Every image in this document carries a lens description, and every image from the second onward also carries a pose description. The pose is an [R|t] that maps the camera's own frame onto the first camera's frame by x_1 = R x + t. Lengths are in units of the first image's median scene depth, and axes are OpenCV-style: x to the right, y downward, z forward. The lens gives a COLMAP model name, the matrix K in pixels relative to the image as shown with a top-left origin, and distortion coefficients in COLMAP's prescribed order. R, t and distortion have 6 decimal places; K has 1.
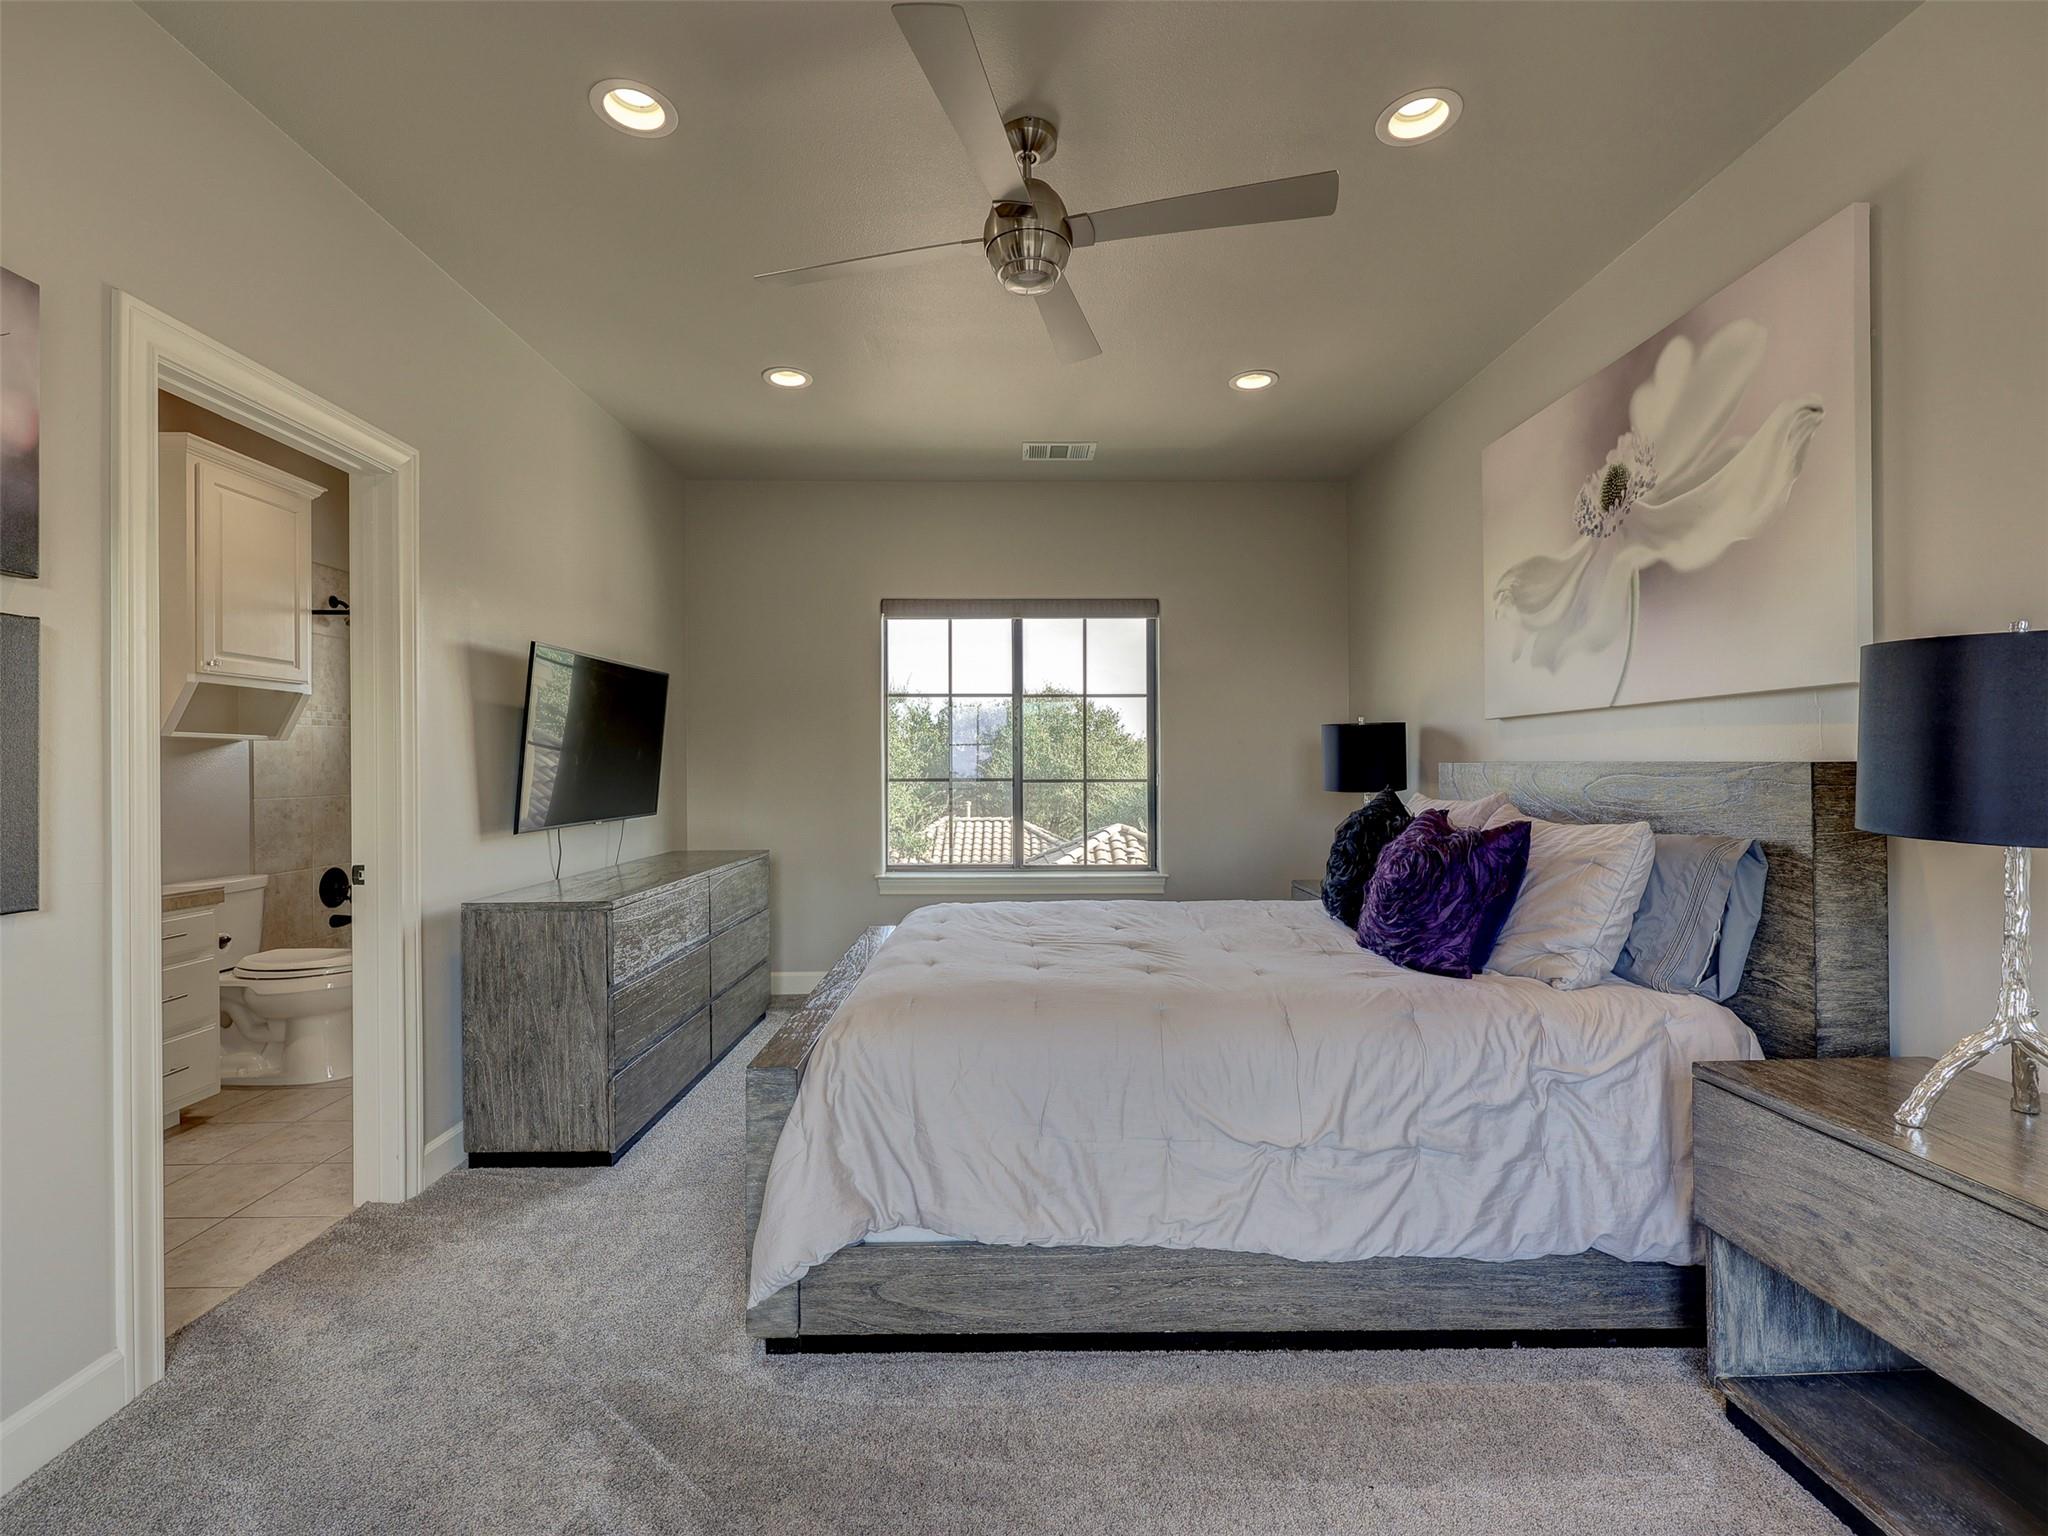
lens RADIAL K [[926.1, 0, 1014.7], [0, 926.1, 761.8], [0, 0, 1]] dist [0.003092, 0.000192]
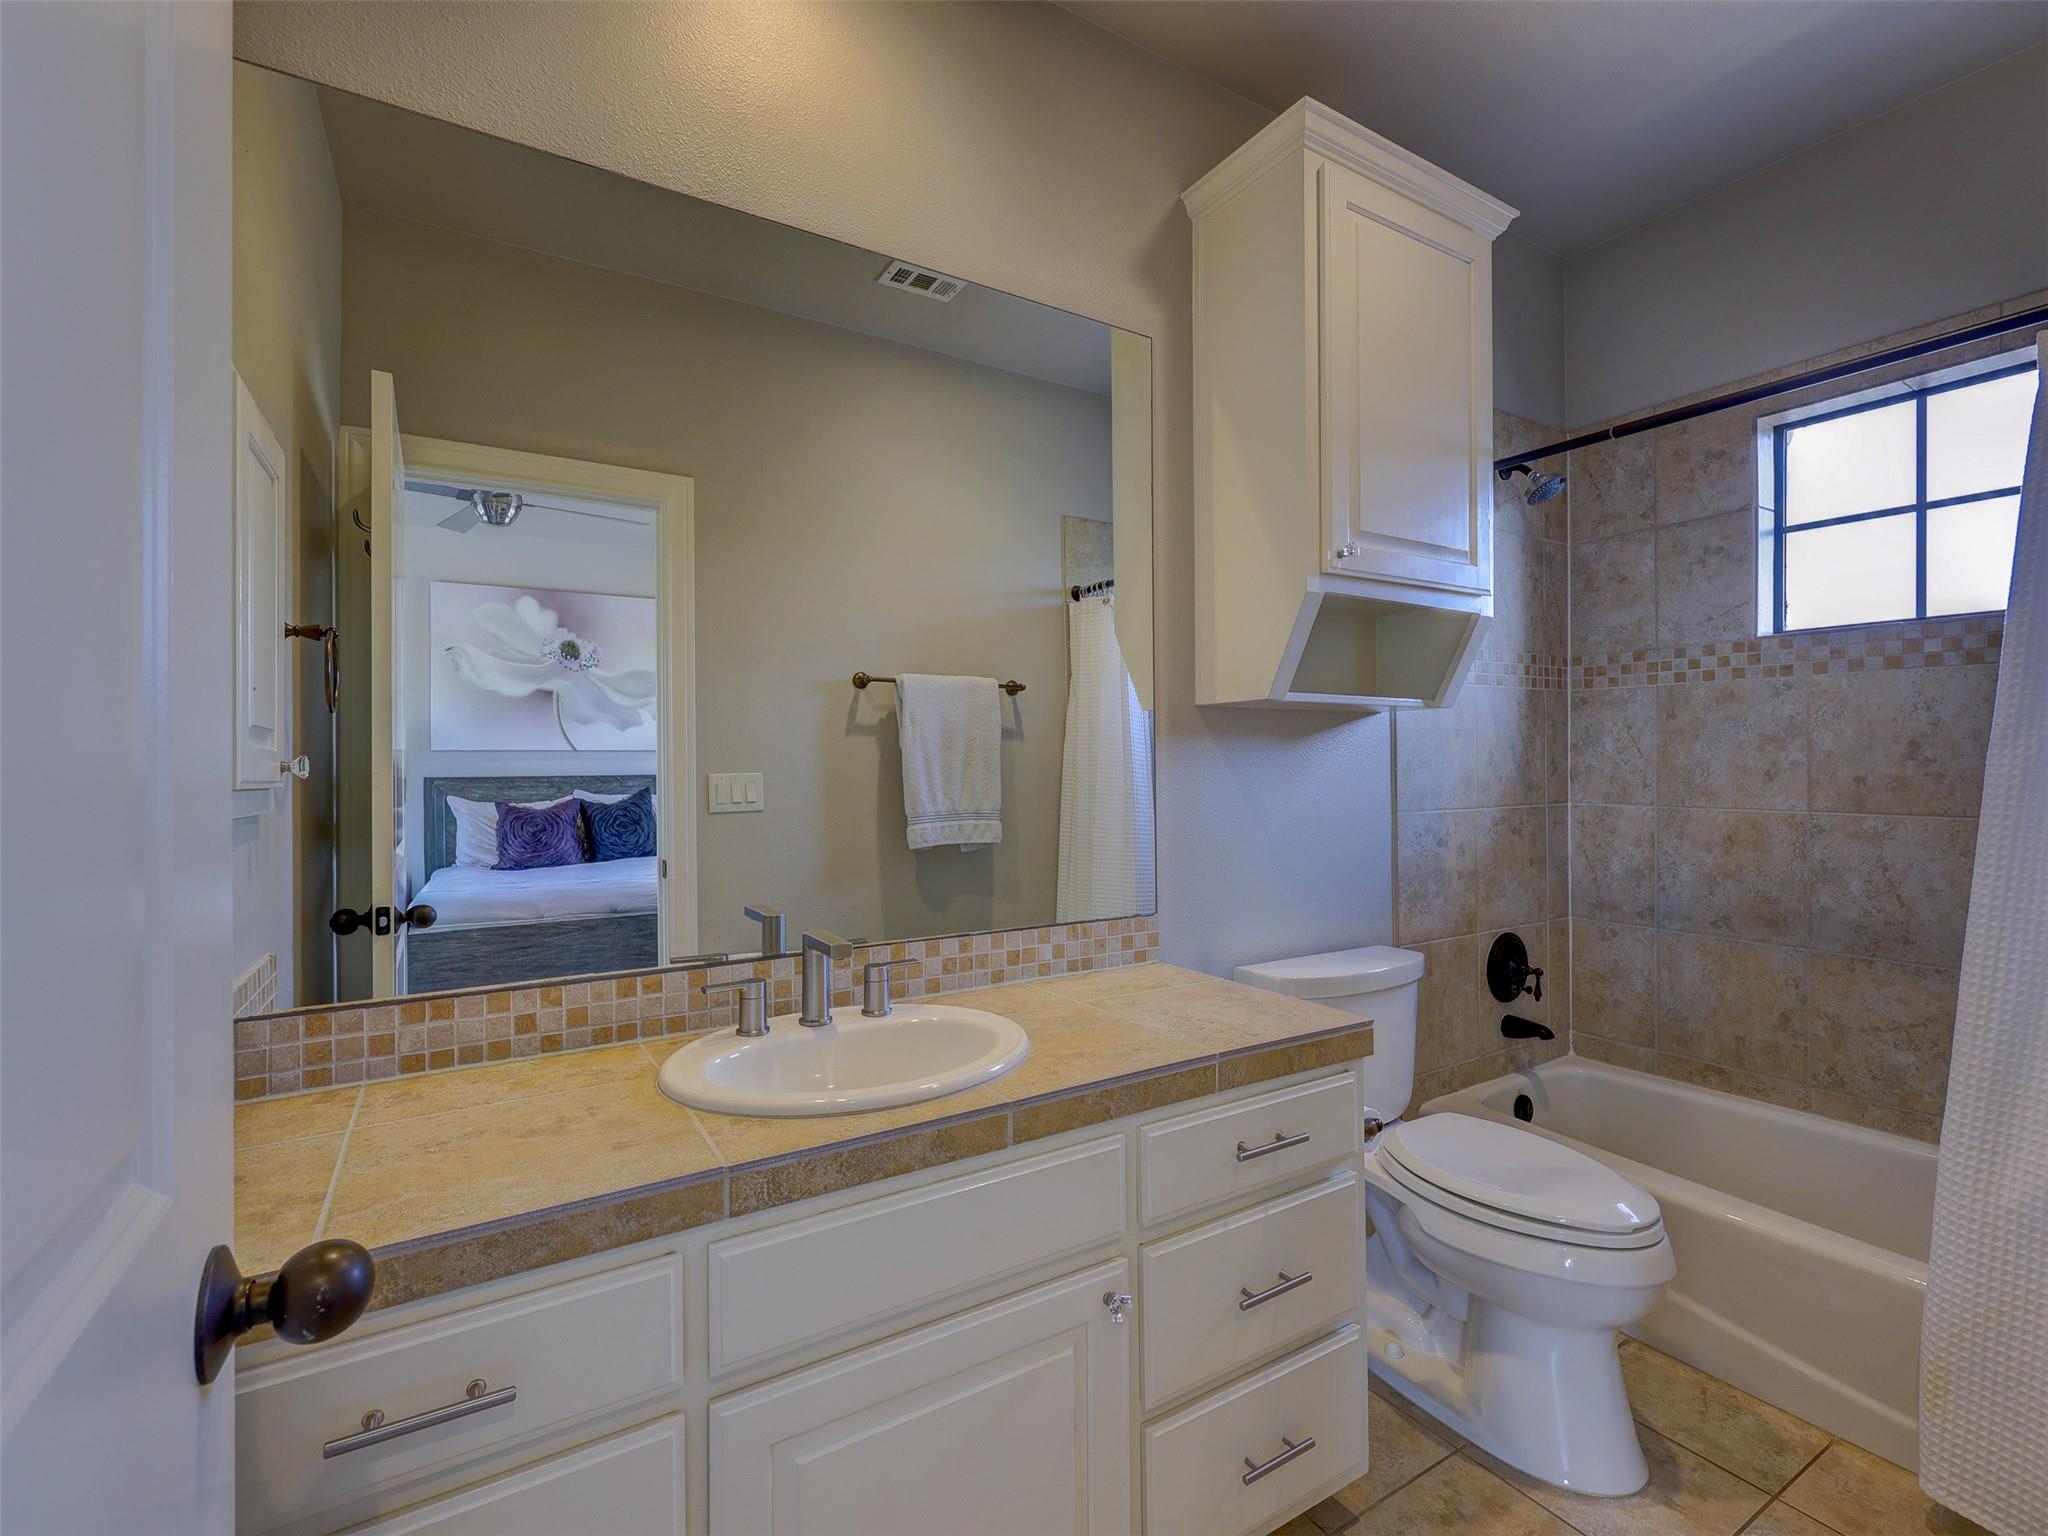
lens RADIAL K [[926.1, 0, 1020.6], [0, 926.1, 757.7], [0, 0, 1]] dist [0.003092, 0.000192]
pose [[0.519318, 0.000004, -0.854581, -0.458326], [0.007257, 0.999964, 0.004415, 0.002175], [0.854550, -0.008494, 0.519299, 0.511775]]
